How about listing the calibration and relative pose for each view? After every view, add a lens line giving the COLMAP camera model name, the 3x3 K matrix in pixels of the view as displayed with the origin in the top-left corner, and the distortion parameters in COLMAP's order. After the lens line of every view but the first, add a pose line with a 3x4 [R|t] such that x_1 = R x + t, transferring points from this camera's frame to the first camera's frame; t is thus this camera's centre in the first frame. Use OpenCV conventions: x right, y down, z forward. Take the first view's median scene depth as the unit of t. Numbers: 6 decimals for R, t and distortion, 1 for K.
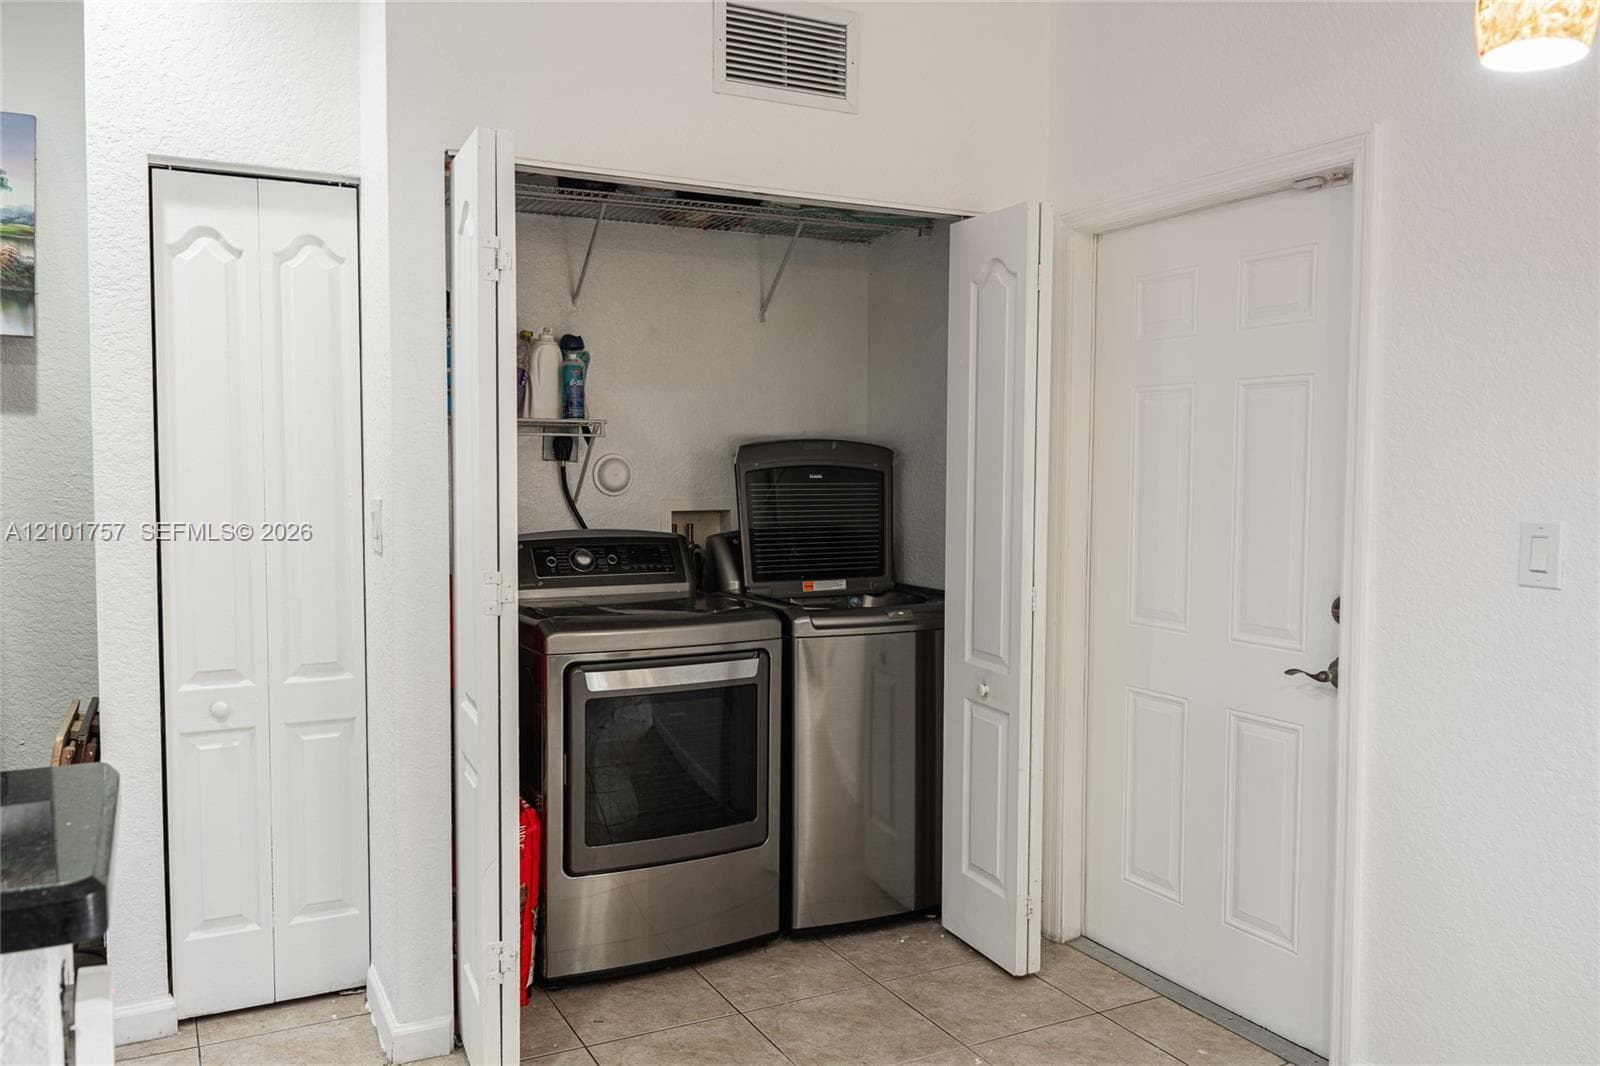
lens RADIAL K [[1230.7, 0, 800.0], [0, 1230.7, 533.0], [0, 0, 1]] dist [-0.001105, -0.015637]
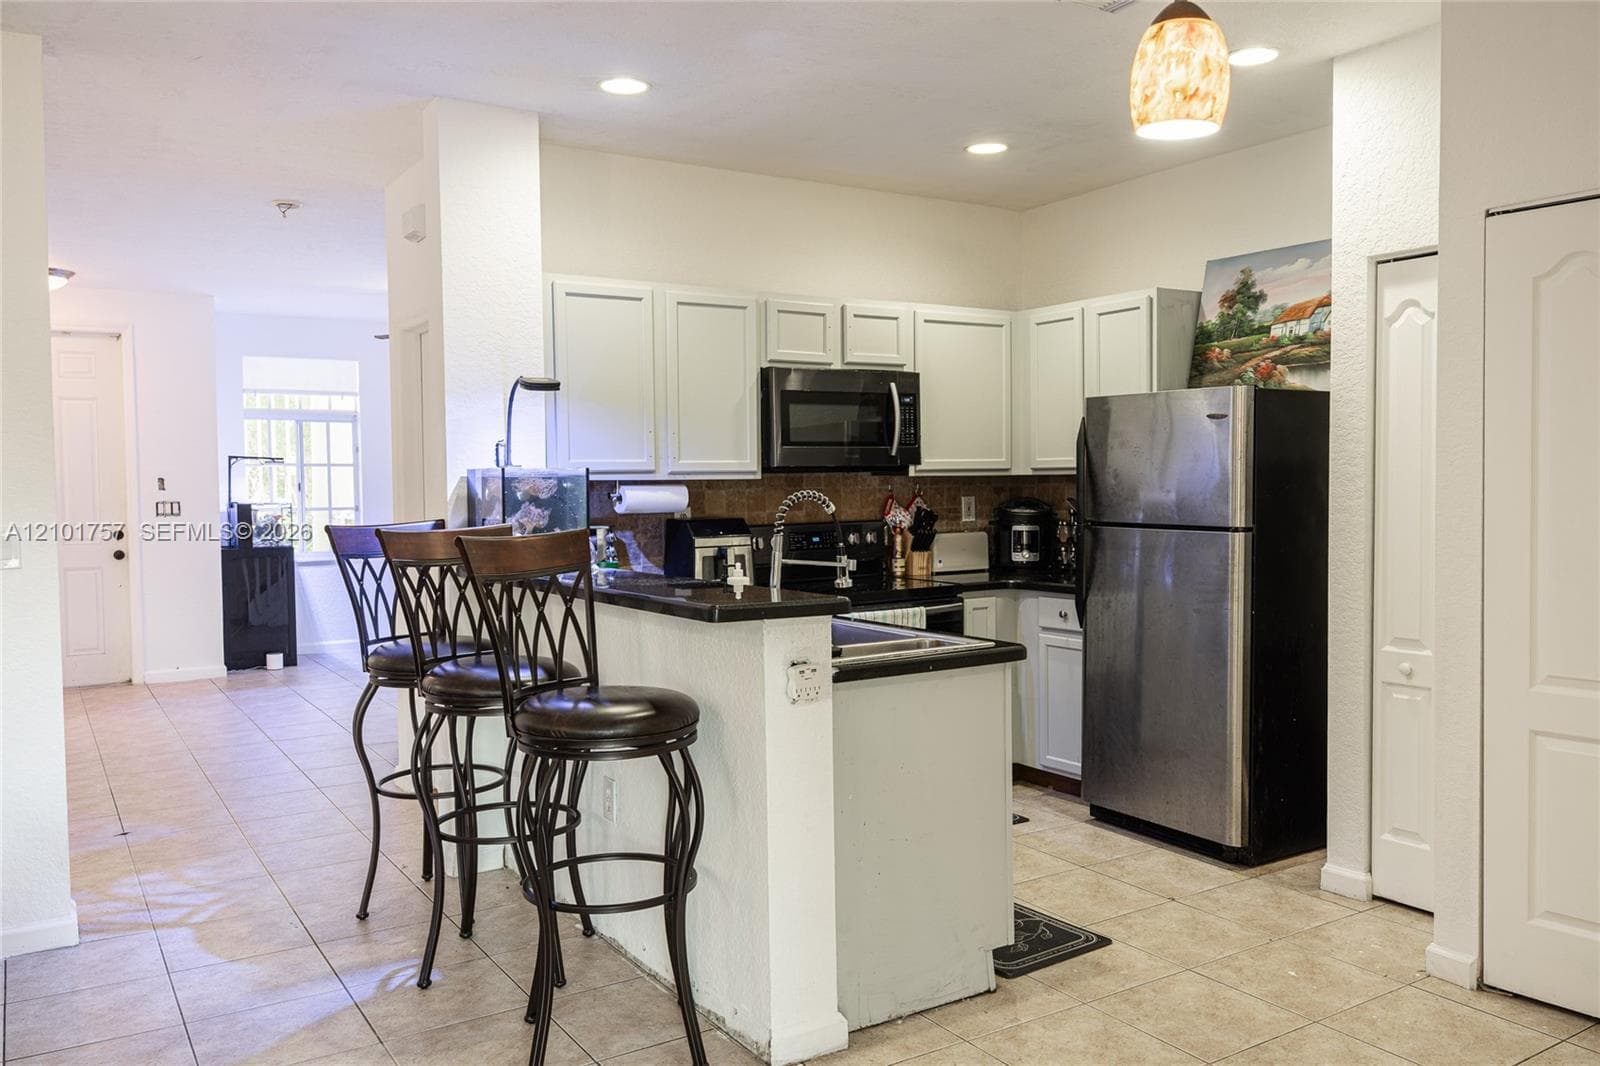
lens RADIAL K [[1230.7, 0, 800.0], [0, 1230.7, 533.0], [0, 0, 1]] dist [-0.001105, -0.015637]
pose [[0.089215, 0.038912, -0.995252, 0.765009], [-0.044739, 0.998385, 0.035024, -0.017085], [0.995007, 0.041402, 0.090811, 0.239493]]
